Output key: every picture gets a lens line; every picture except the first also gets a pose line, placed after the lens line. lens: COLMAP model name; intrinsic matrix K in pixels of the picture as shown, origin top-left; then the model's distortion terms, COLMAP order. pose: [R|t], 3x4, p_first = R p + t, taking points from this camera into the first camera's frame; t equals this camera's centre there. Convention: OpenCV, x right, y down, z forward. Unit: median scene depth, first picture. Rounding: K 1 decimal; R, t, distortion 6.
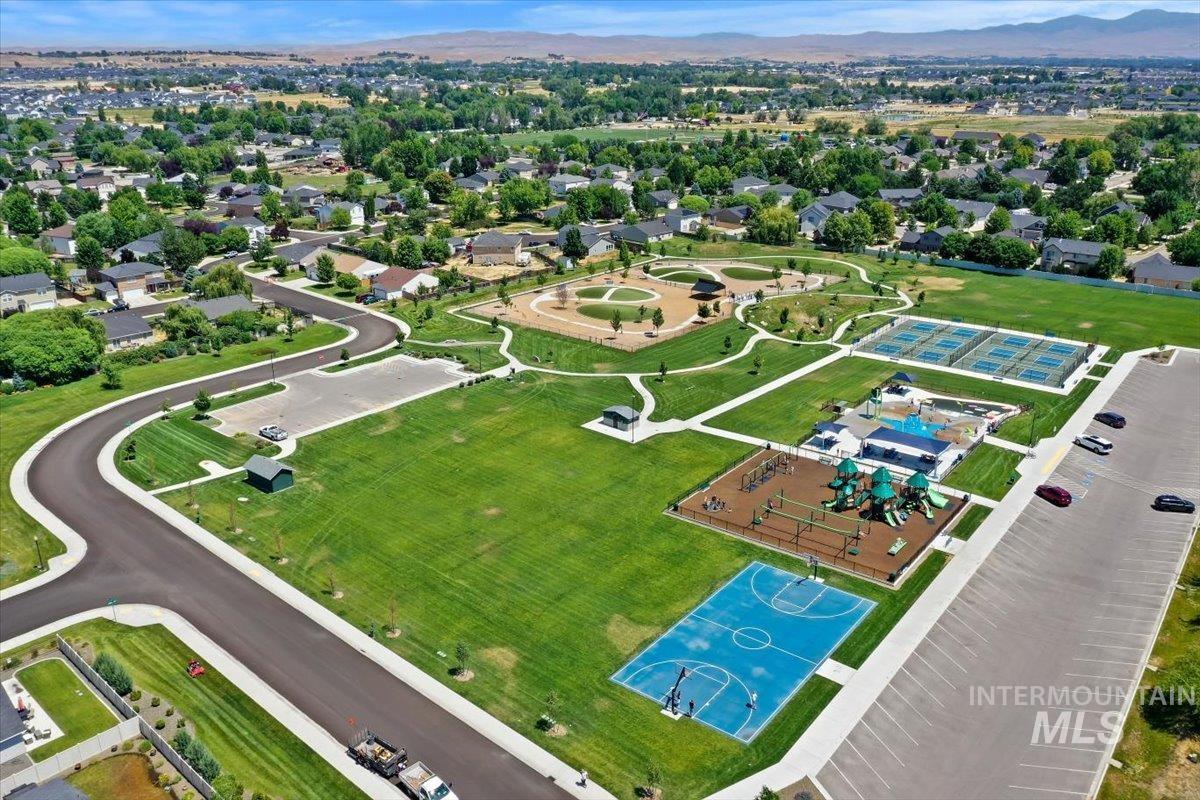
lens RADIAL K [[943.2, 0, 600.9], [0, 943.2, 398.8], [0, 0, 1]] dist [-0.002069, 0.006555]
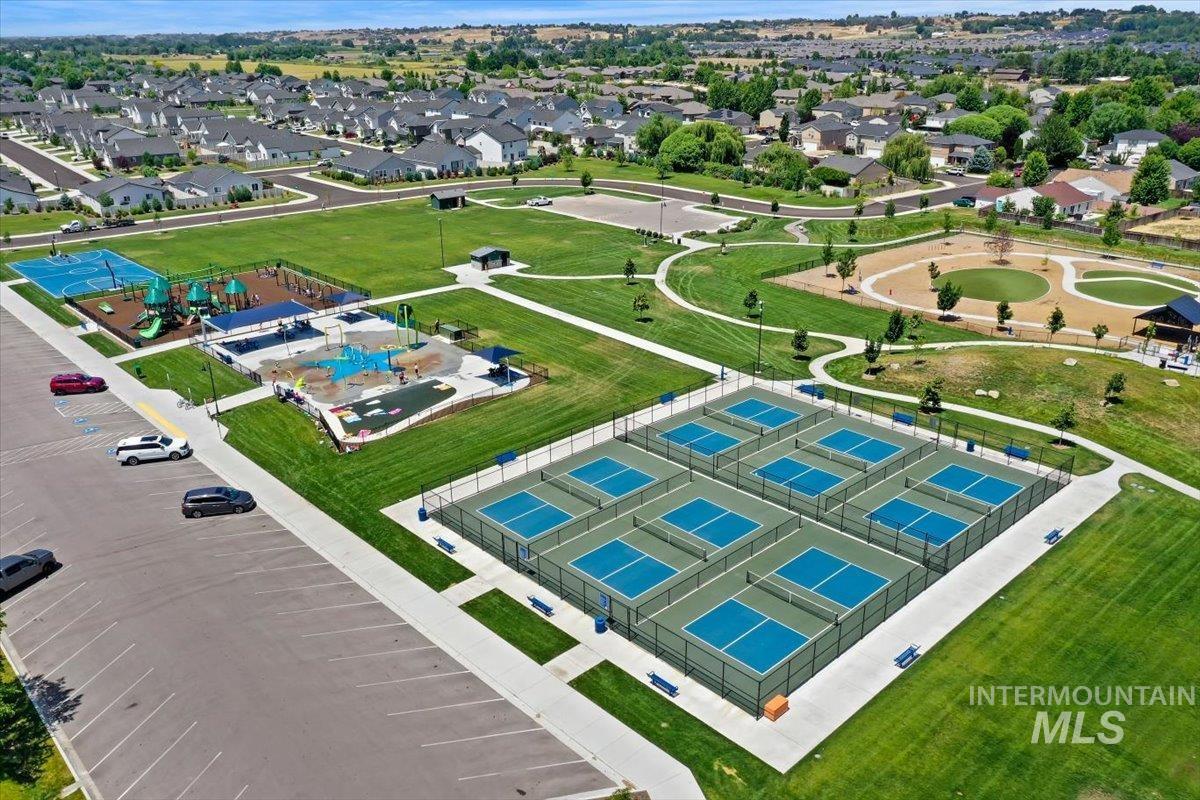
lens RADIAL K [[943.2, 0, 600.9], [0, 943.2, 398.8], [0, 0, 1]] dist [-0.002069, 0.006555]
pose [[-0.161470, 0.363338, -0.917558, 0.817076], [-0.325924, 0.857957, 0.397093, -0.239490], [0.931505, 0.363173, -0.020113, 1.038947]]
